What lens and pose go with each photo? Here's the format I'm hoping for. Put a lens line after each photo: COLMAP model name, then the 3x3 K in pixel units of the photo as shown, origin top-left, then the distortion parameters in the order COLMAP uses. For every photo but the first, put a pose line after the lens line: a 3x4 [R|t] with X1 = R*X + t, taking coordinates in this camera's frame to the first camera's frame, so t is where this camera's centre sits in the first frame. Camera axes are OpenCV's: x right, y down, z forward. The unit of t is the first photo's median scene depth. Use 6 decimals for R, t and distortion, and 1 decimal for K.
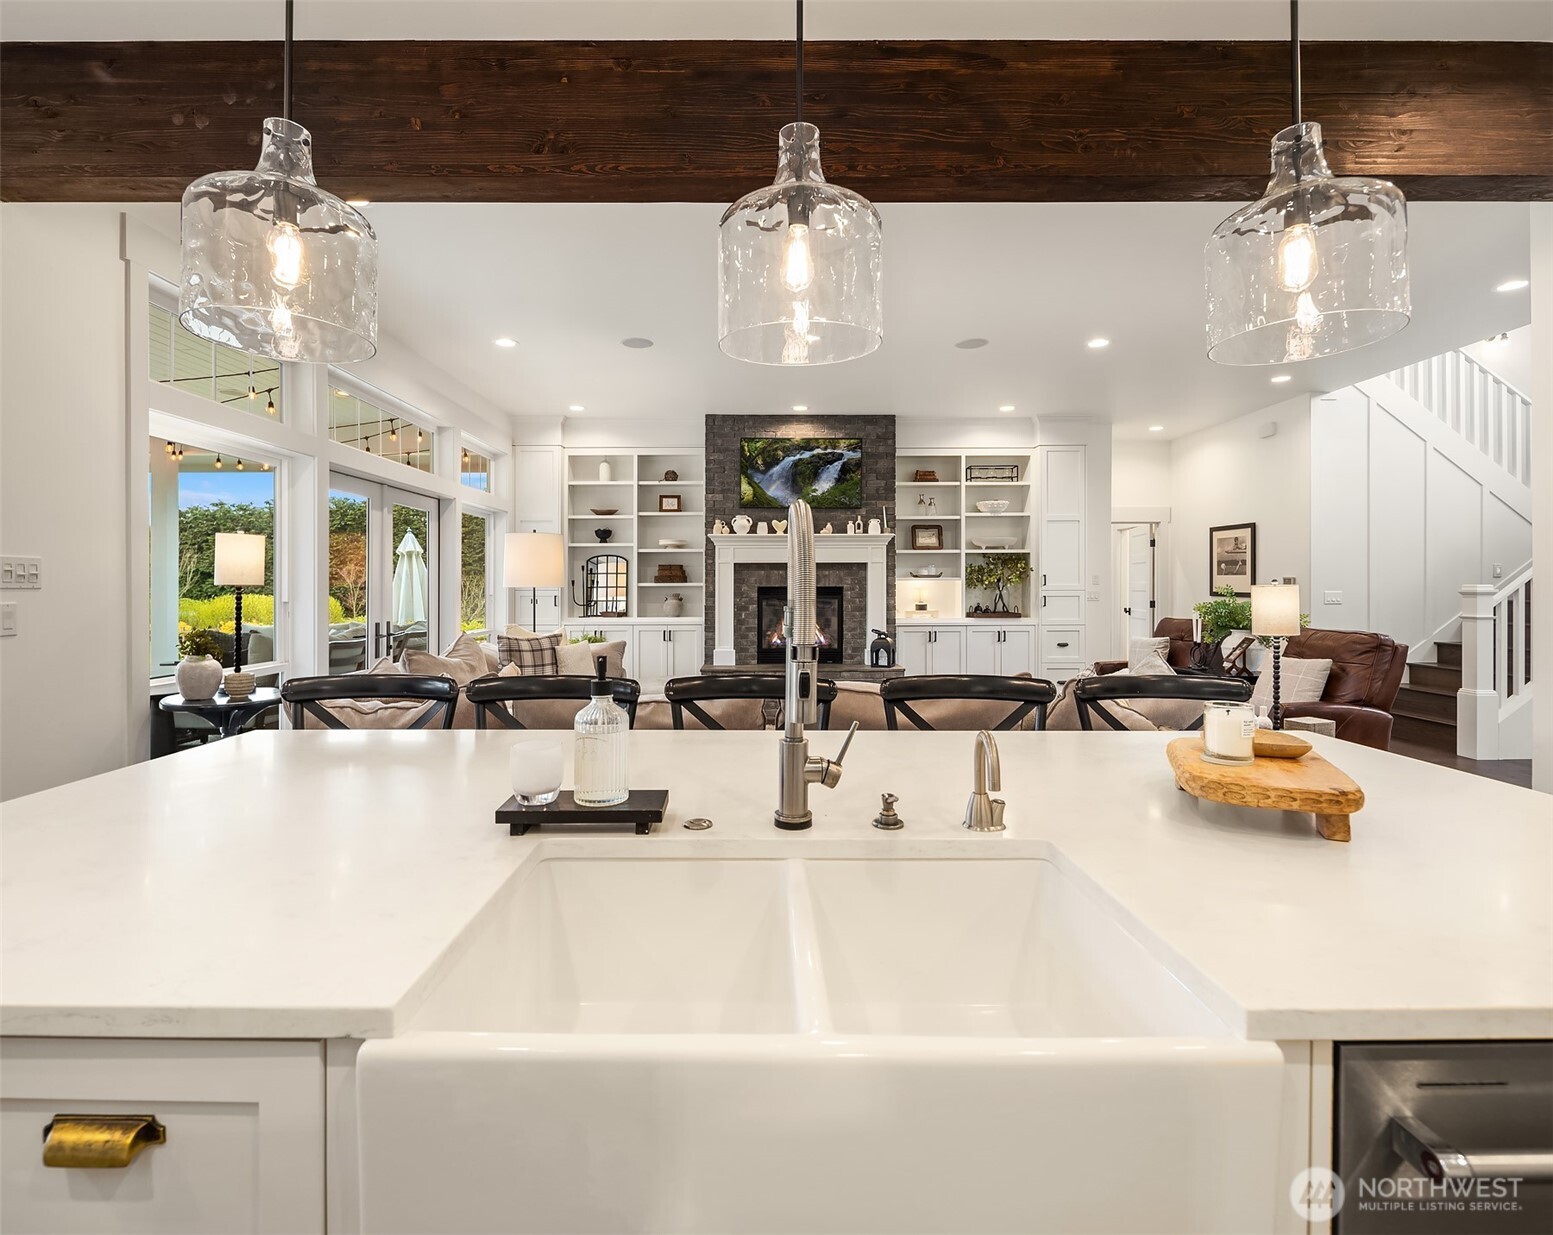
lens RADIAL K [[734.0, 0, 767.8], [0, 734.0, 588.8], [0, 0, 1]] dist [-0.003376, -0.000780]
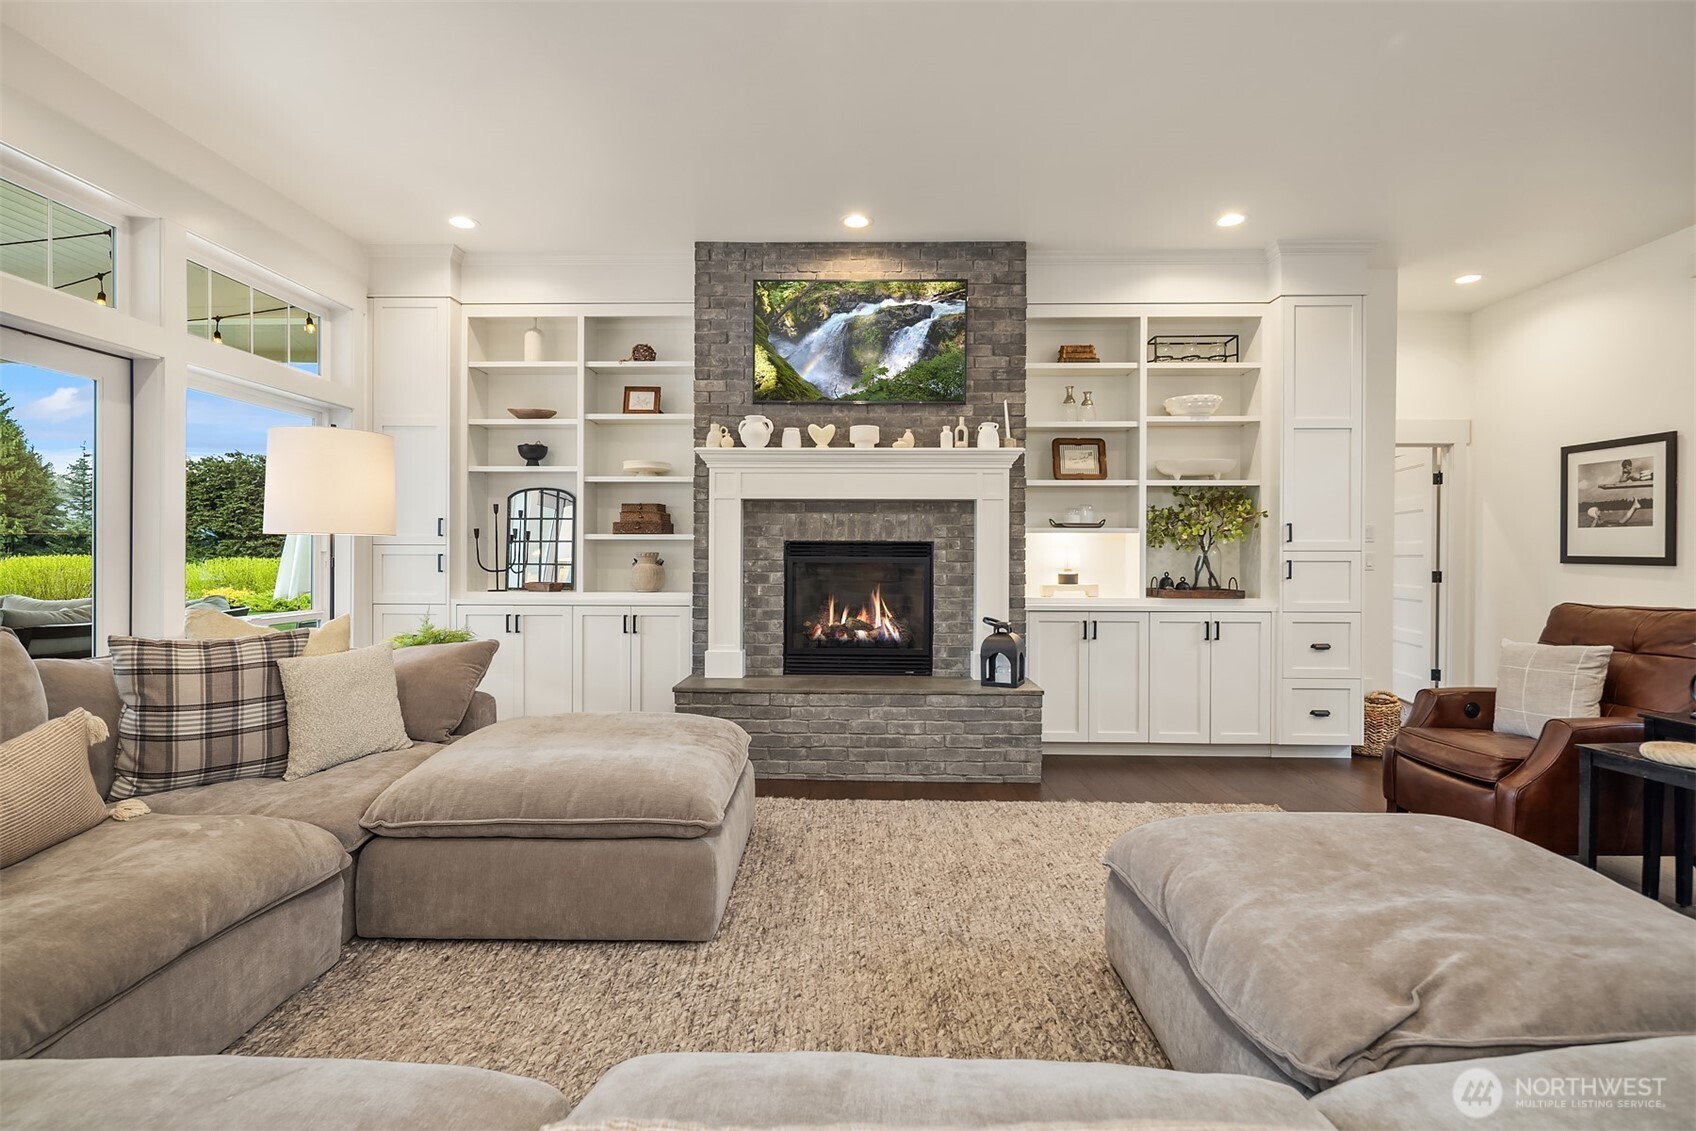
lens RADIAL K [[826.4, 0, 847.8], [0, 826.4, 547.3], [0, 0, 1]] dist [0.001973, 0.000156]
pose [[0.999633, 0.006579, -0.026264, 0.052590], [-0.006871, 0.999916, -0.011035, 0.008929], [0.026189, 0.011211, 0.999594, 0.351056]]
